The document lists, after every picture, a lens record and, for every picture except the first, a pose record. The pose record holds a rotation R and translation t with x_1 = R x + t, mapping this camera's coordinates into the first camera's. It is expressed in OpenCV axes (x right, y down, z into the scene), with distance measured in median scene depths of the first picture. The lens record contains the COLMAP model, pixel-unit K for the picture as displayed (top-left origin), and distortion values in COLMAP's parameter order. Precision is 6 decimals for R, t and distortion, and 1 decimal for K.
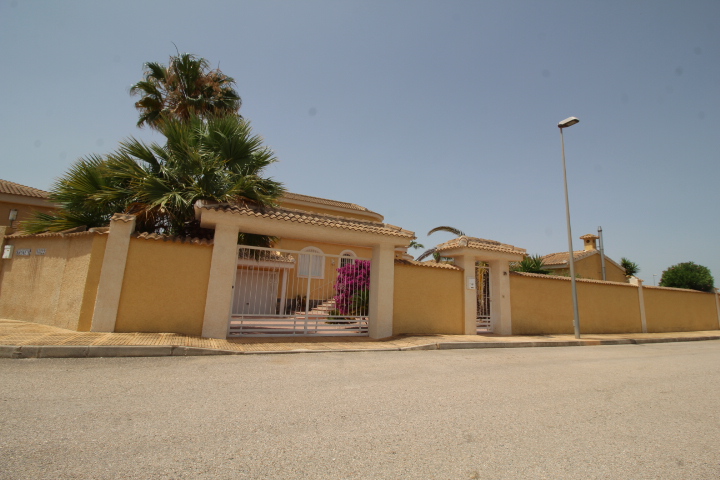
lens RADIAL K [[332.1, 0, 365.5], [0, 332.1, 240.7], [0, 0, 1]] dist [-0.002906, -0.010456]
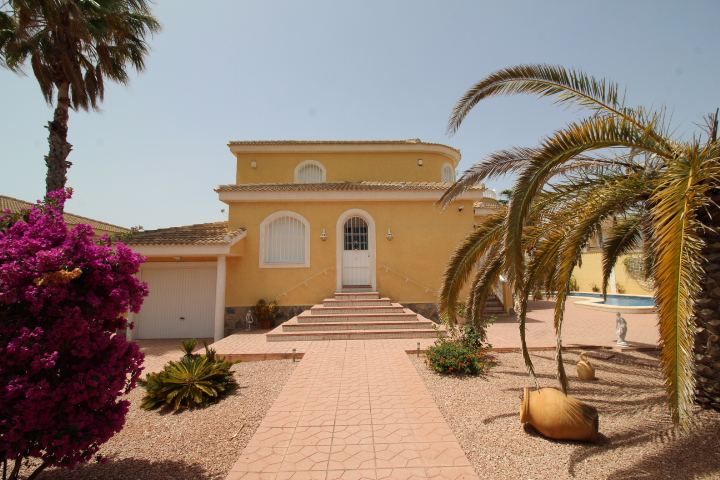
lens RADIAL K [[332.1, 0, 363.9], [0, 332.1, 242.6], [0, 0, 1]] dist [-0.002906, -0.010456]
pose [[0.905858, -0.096158, -0.412523, 0.370097], [0.128299, 0.990430, 0.050865, 0.116423], [0.403684, -0.099003, 0.909526, 1.064408]]
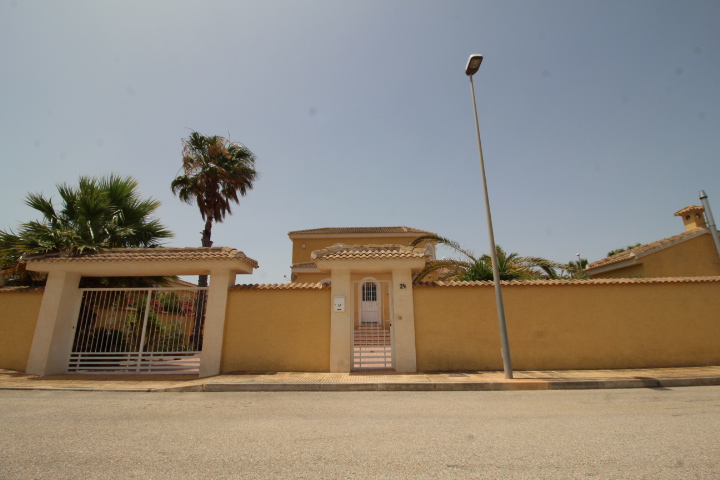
lens RADIAL K [[332.1, 0, 360.1], [0, 332.1, 239.0], [0, 0, 1]] dist [-0.002906, -0.010456]
pose [[0.891061, -0.171160, -0.420374, 0.699576], [0.128030, 0.983345, -0.128996, 0.082985], [0.435452, 0.061123, 0.898135, 0.303039]]
